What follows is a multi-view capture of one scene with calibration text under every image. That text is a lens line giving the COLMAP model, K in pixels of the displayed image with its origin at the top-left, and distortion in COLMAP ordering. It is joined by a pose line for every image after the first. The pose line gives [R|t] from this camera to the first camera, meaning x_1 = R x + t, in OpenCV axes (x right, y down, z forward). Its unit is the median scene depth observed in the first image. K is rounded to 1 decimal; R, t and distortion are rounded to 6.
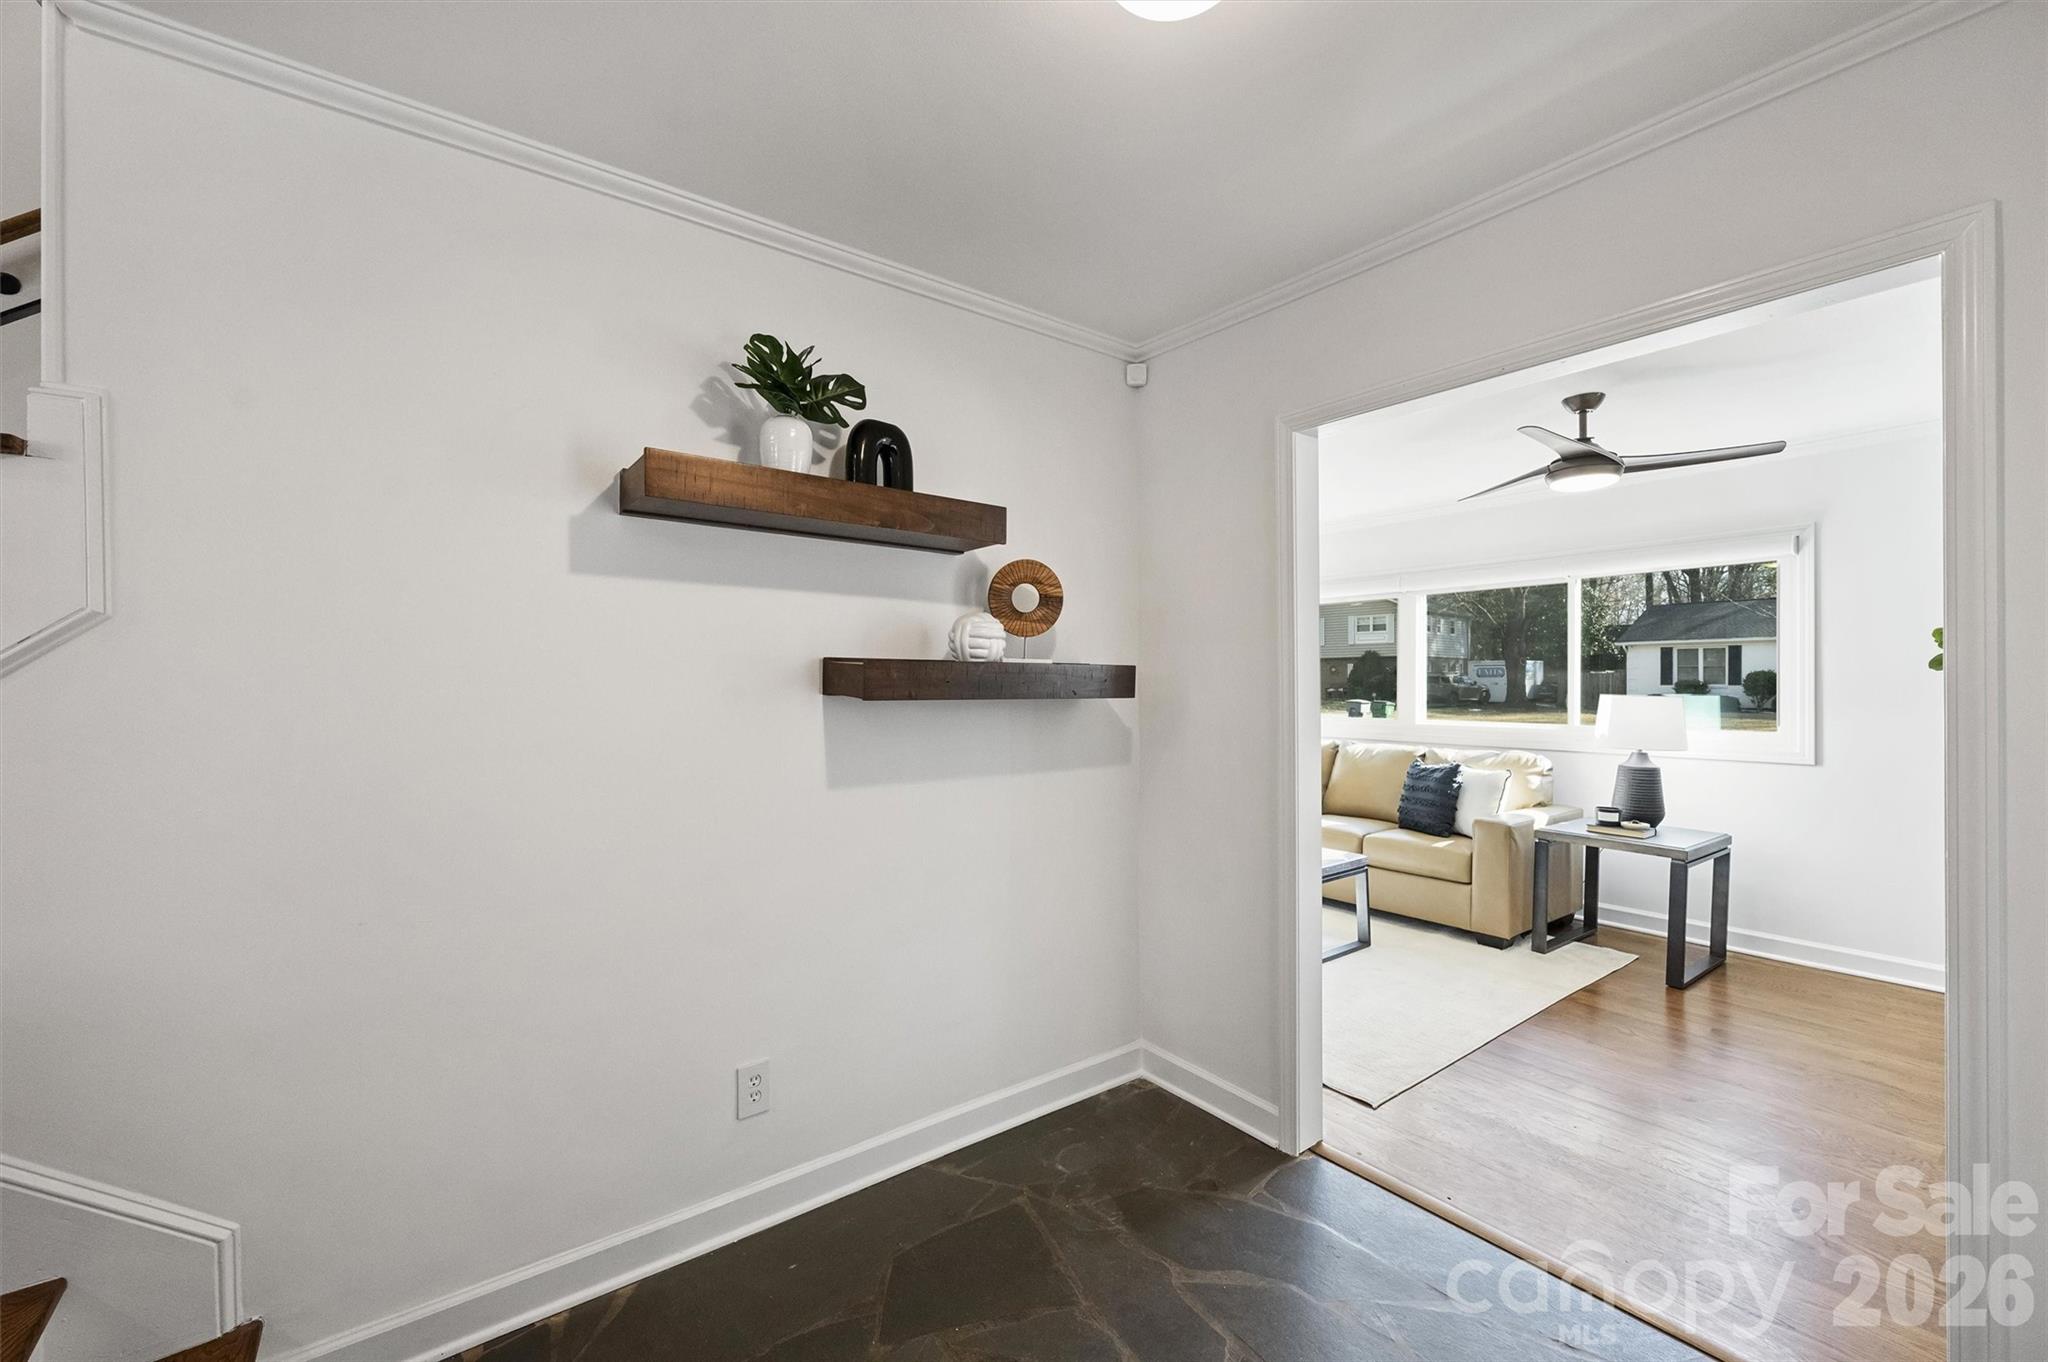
lens RADIAL K [[823.6, 0, 1028.6], [0, 823.6, 680.1], [0, 0, 1]] dist [-0.001606, -0.000284]
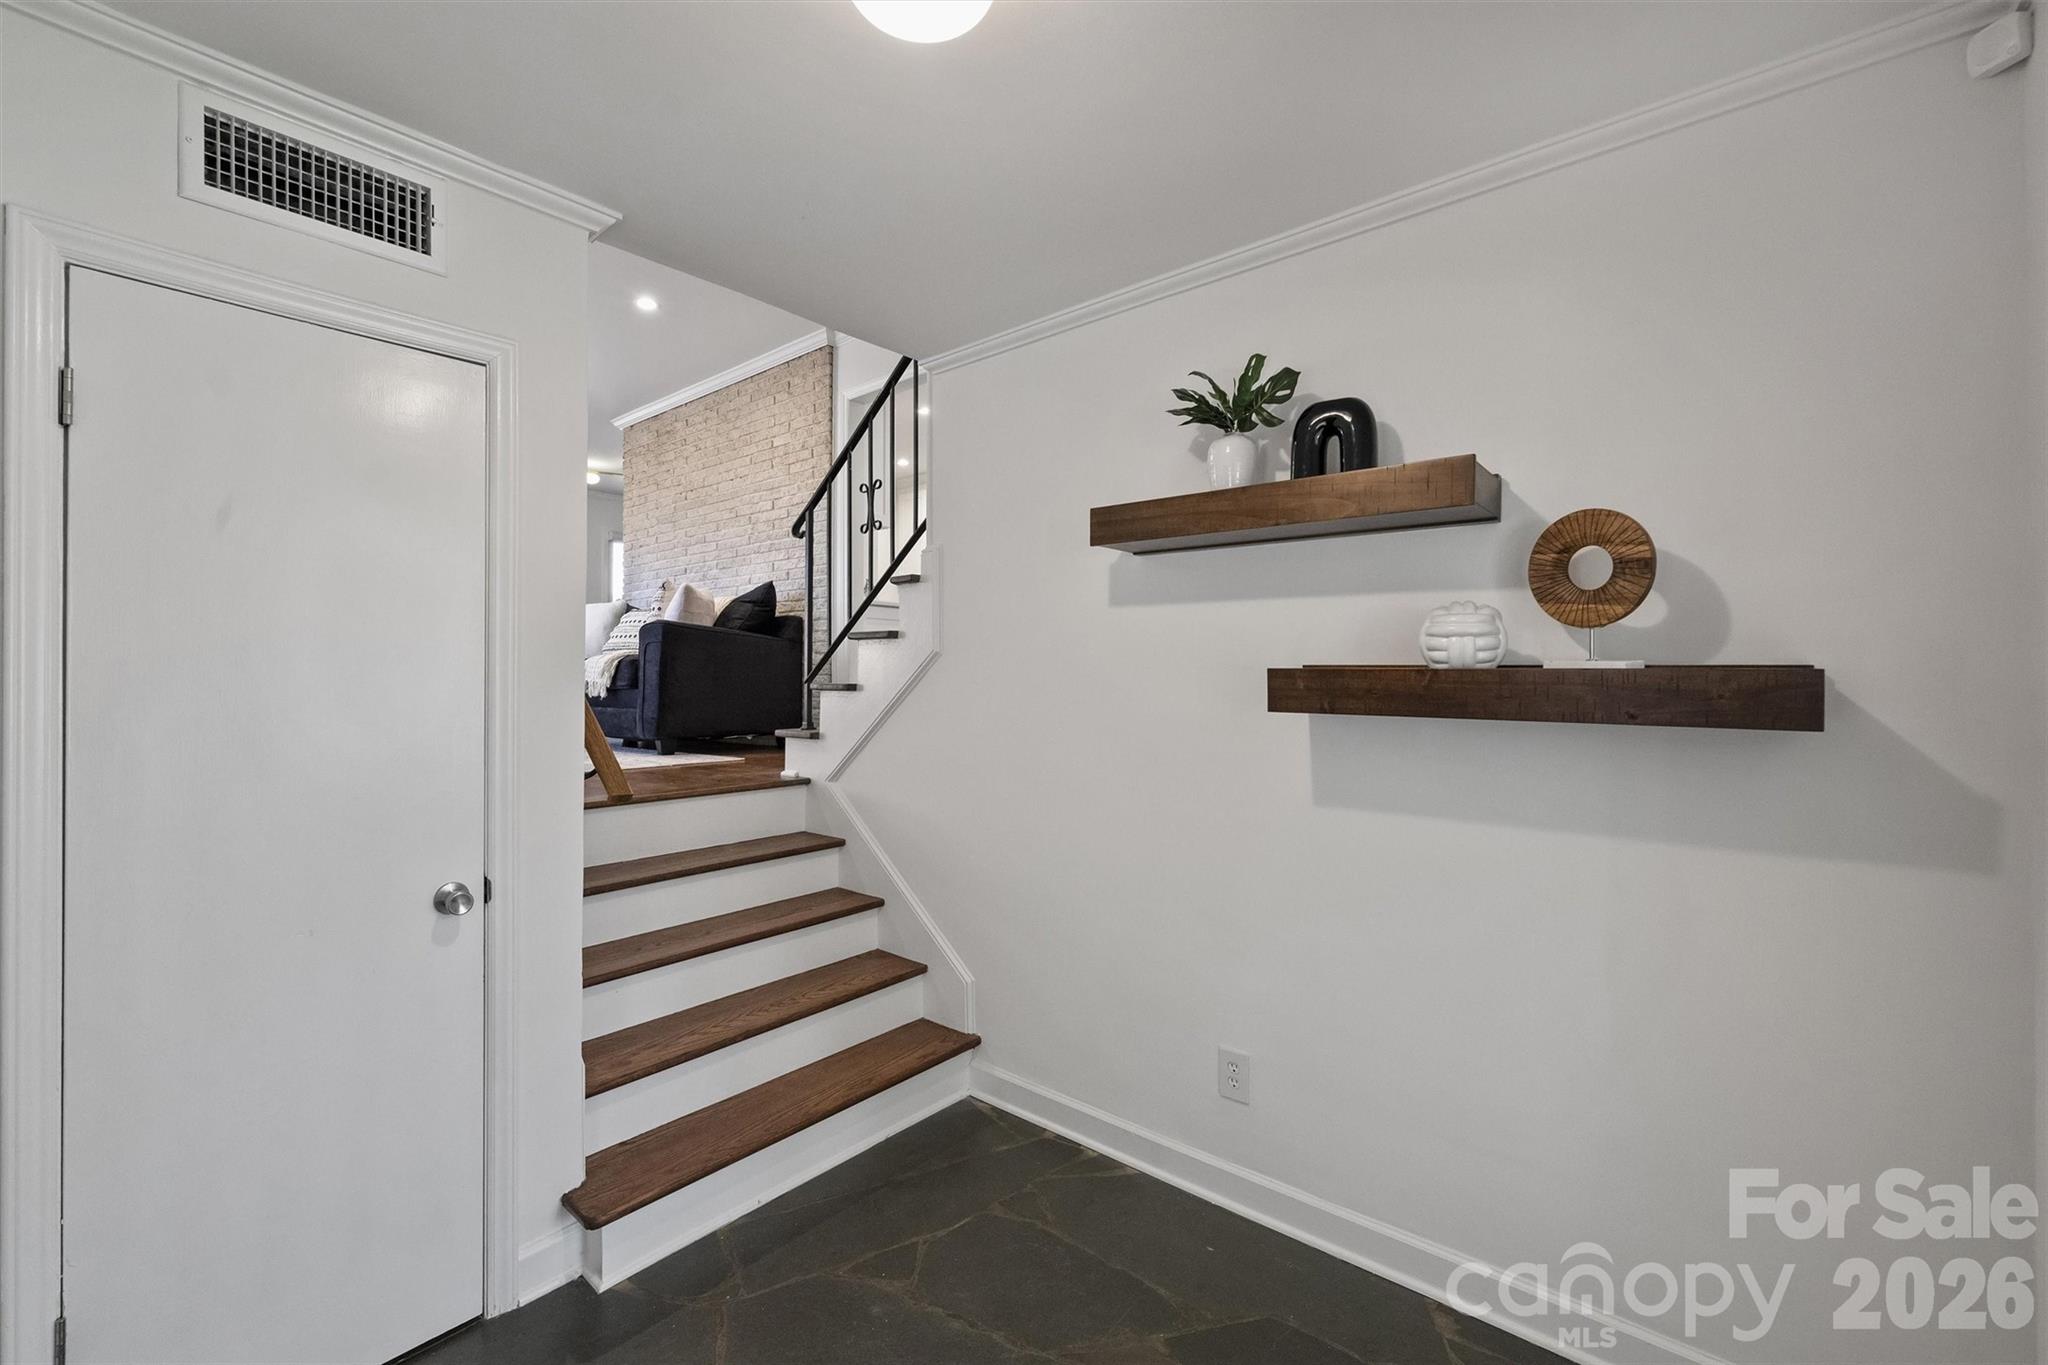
lens RADIAL K [[838.0, 0, 1016.0], [0, 838.0, 681.8], [0, 0, 1]] dist [-0.004444, -0.000586]
pose [[0.216176, 0.003754, -0.976347, 0.618531], [-0.004903, 0.999984, 0.002759, -0.009988], [0.976342, 0.004191, 0.216191, 0.465516]]
